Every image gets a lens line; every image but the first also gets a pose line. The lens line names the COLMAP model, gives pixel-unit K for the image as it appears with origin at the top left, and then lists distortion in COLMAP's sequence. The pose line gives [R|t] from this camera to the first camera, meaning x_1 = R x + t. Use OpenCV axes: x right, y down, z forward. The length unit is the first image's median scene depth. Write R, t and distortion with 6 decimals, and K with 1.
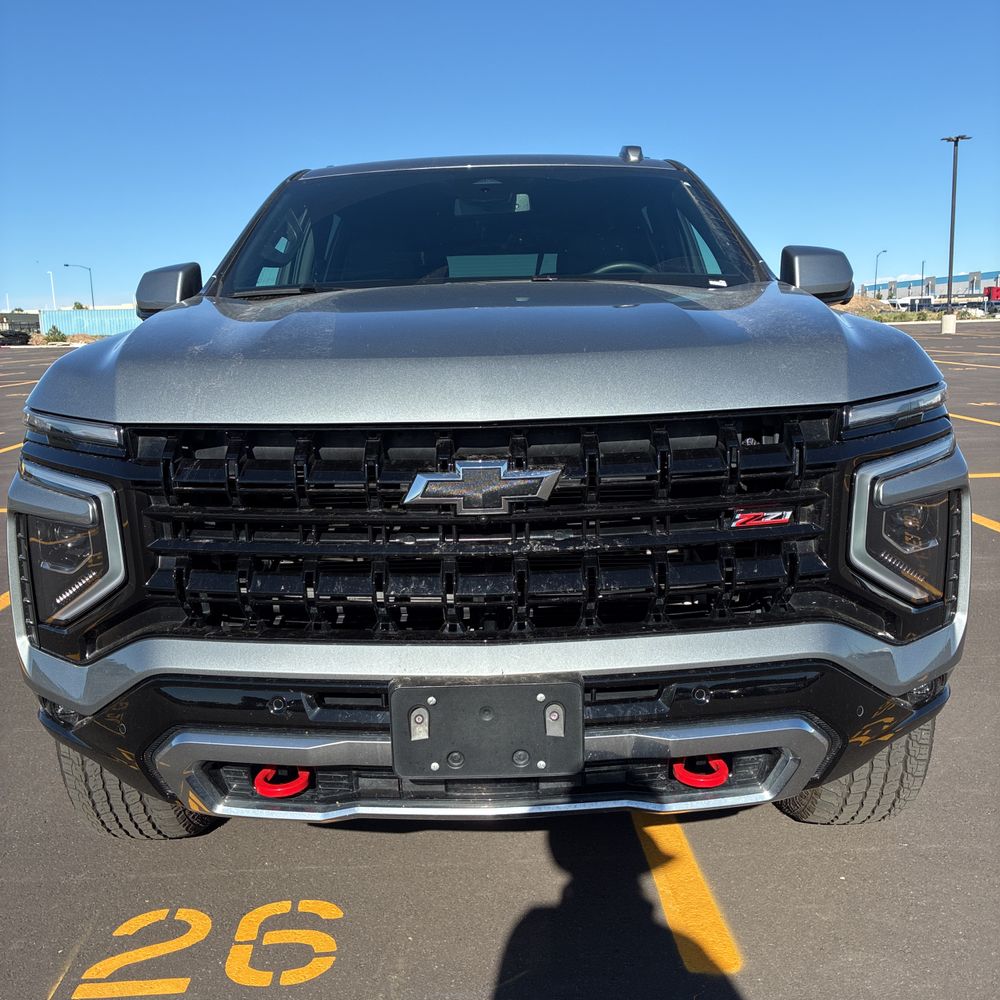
lens RADIAL K [[999.5, 0, 497.8], [0, 999.5, 495.6], [0, 0, 1]] dist [0.015009, 0.000000]
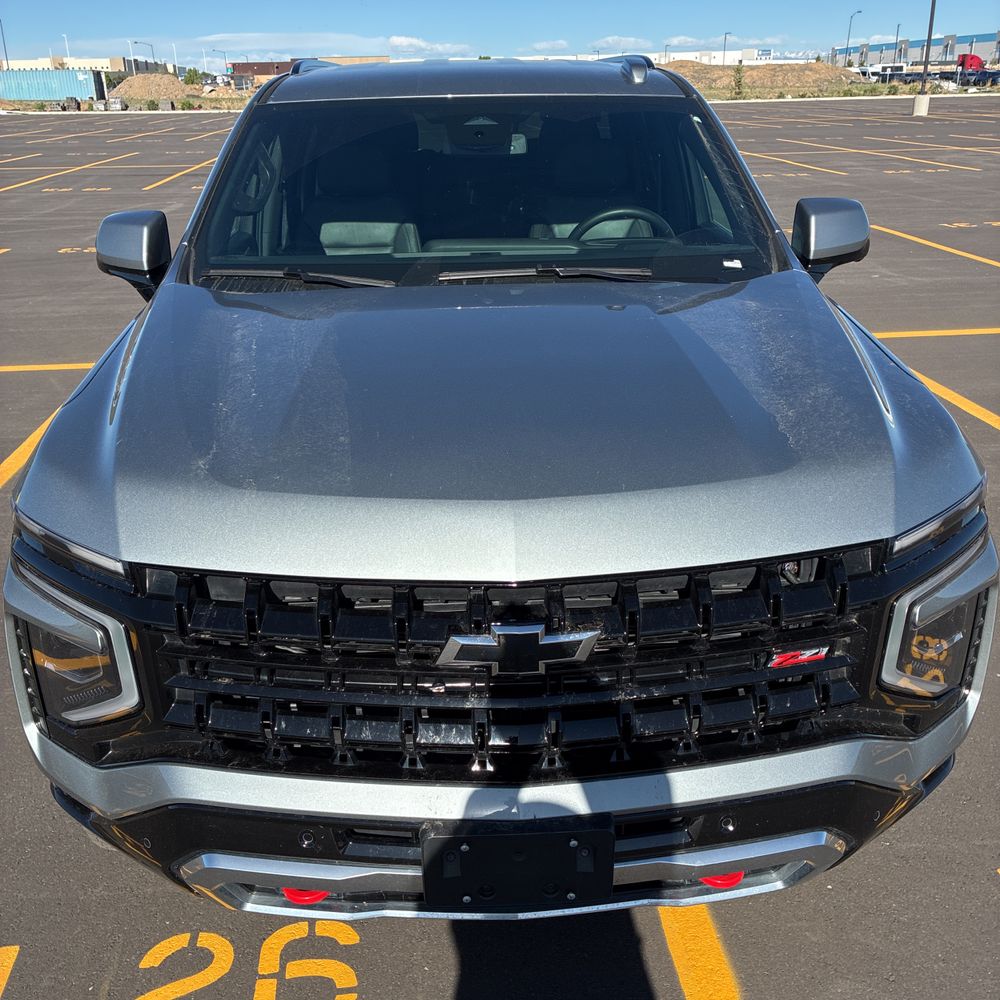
lens RADIAL K [[999.5, 0, 488.6], [0, 999.5, 483.6], [0, 0, 1]] dist [0.015009, 0.000000]
pose [[0.999197, -0.003603, 0.039892, -0.066139], [-0.004700, 0.978520, 0.206099, -0.293297], [-0.039778, -0.206121, 0.977718, 0.075879]]
